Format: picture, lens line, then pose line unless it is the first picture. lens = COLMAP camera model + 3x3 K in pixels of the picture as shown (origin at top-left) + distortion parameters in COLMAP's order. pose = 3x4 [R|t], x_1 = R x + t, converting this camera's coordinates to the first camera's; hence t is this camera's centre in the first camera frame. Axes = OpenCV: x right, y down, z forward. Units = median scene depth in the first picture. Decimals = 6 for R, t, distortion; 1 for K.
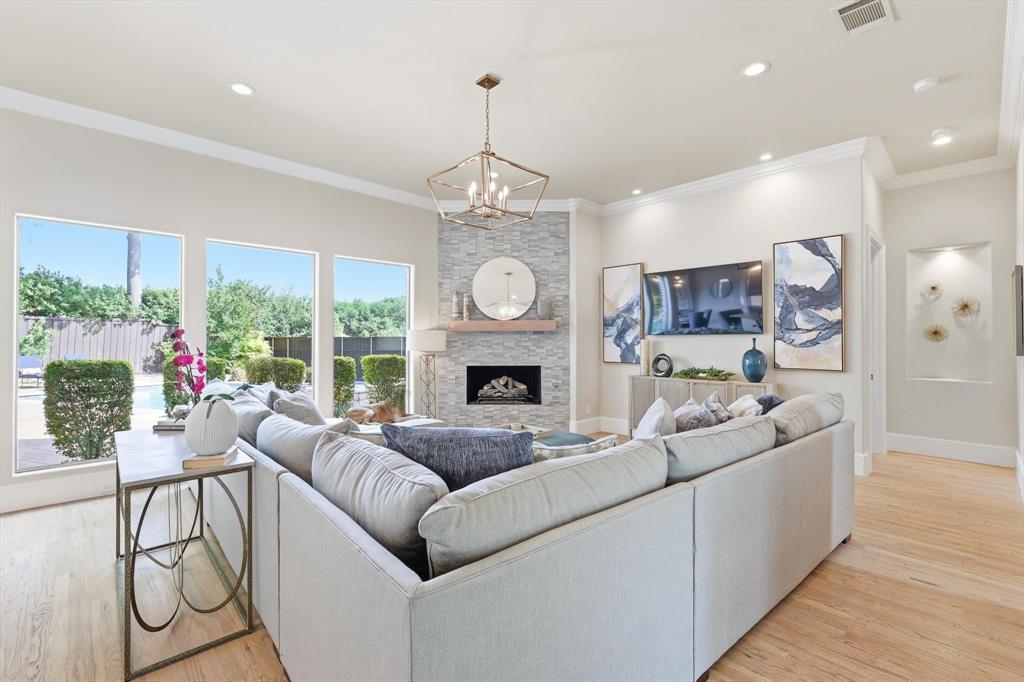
lens RADIAL K [[453.5, 0, 508.6], [0, 453.5, 338.6], [0, 0, 1]] dist [0.000284, 0.000328]
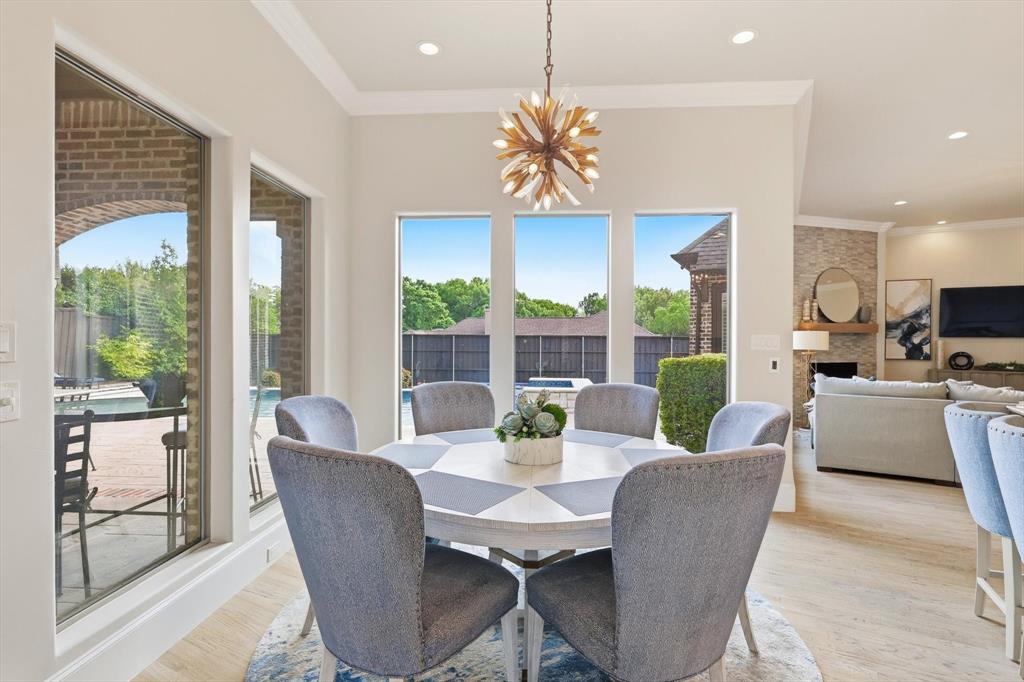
lens RADIAL K [[491.7, 0, 515.9], [0, 491.7, 338.9], [0, 0, 1]] dist [-0.000946, -0.000290]
pose [[0.953127, 0.005193, 0.302526, -1.154932], [-0.006456, 0.999974, 0.003174, 0.000781], [-0.302501, -0.004979, 0.953136, 0.057779]]
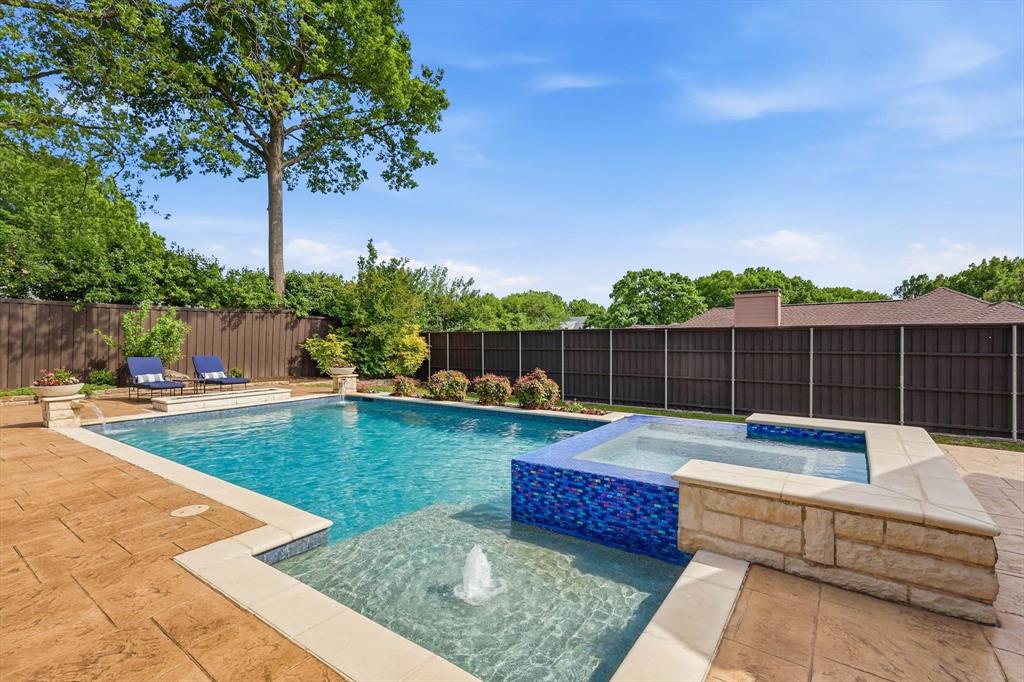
lens RADIAL K [[470.9, 0, 512.0], [0, 470.9, 341.0], [0, 0, 1]] dist [0.001979, 0.000546]
pose [[0.969436, -0.005168, -0.245291, -0.710709], [0.007533, 0.999934, 0.008704, 0.023549], [0.245229, -0.010285, 0.969411, 0.953530]]
